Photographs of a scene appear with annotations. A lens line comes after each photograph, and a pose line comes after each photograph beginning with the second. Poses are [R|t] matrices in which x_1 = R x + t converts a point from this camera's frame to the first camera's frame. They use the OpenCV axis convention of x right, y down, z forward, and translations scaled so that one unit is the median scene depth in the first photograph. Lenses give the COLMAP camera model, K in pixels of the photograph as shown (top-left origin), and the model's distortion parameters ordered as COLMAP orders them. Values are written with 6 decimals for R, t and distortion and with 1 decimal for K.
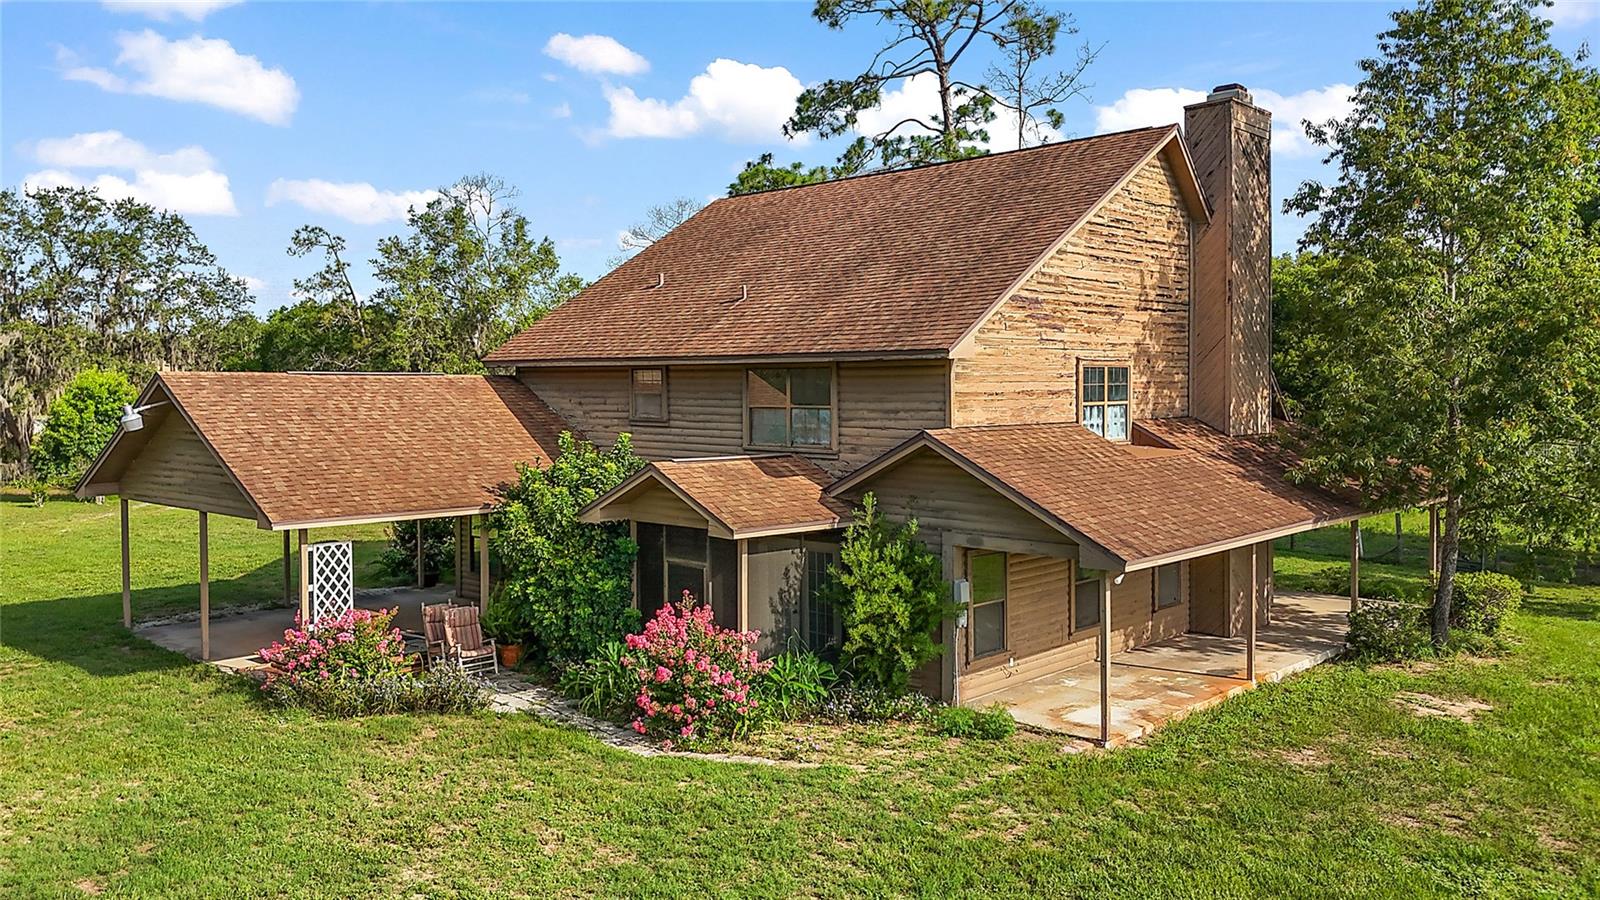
lens RADIAL K [[1088.6, 0, 794.9], [0, 1088.6, 435.9], [0, 0, 1]] dist [0.025565, -0.015086]
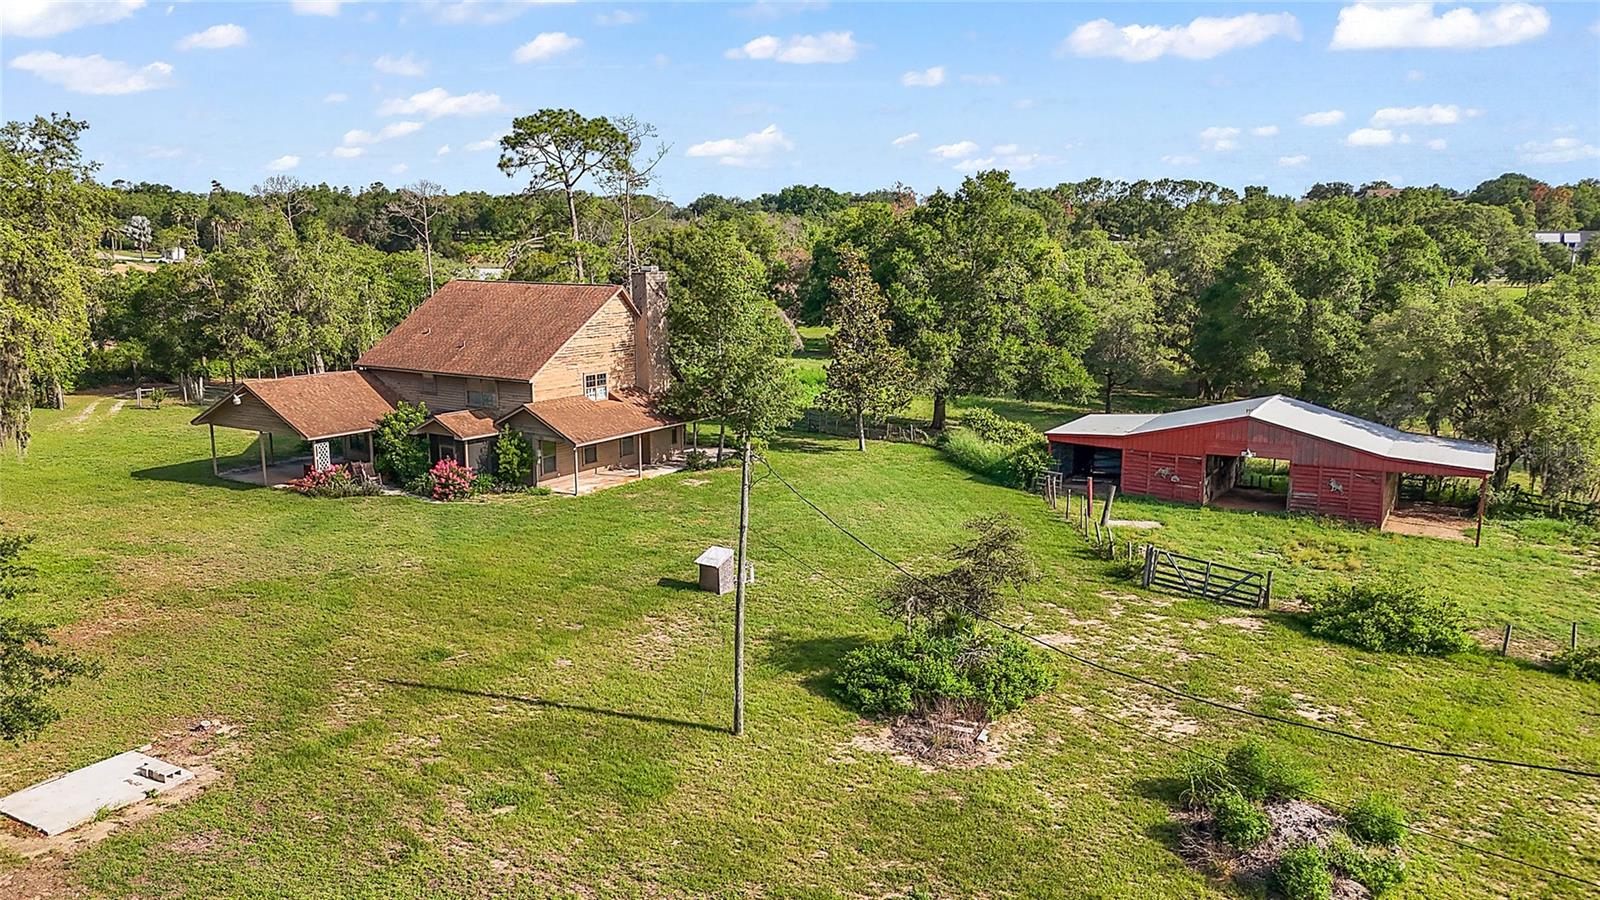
lens RADIAL K [[1088.6, 0, 799.8], [0, 1088.6, 464.3], [0, 0, 1]] dist [0.025565, -0.015086]
pose [[0.974288, -0.030722, 0.223202, 0.177684], [-0.005387, 0.987201, 0.159392, -0.326147], [-0.225242, -0.156496, 0.961652, -2.163452]]
